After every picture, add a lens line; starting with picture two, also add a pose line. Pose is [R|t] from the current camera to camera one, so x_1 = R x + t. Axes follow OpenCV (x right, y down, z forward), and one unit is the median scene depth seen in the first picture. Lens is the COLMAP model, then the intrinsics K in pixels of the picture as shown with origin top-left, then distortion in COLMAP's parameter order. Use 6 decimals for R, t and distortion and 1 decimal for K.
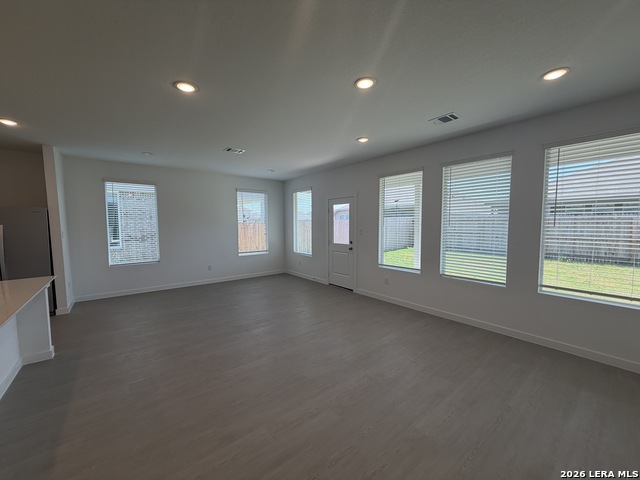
lens RADIAL K [[255.0, 0, 320.9], [0, 255.0, 241.3], [0, 0, 1]] dist [0.000543, 0.000212]
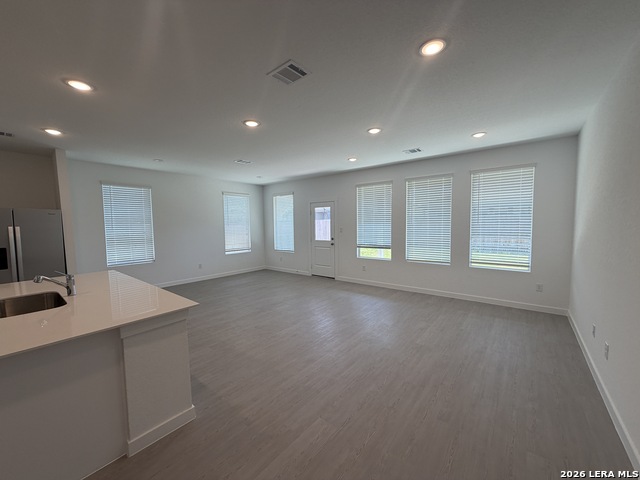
lens RADIAL K [[255.0, 0, 320.9], [0, 255.0, 241.3], [0, 0, 1]] dist [0.000543, 0.000212]
pose [[0.975139, -0.023078, 0.220389, -0.204630], [0.024062, 0.999709, -0.001785, 0.016757], [-0.220284, 0.007043, 0.975410, -0.173574]]
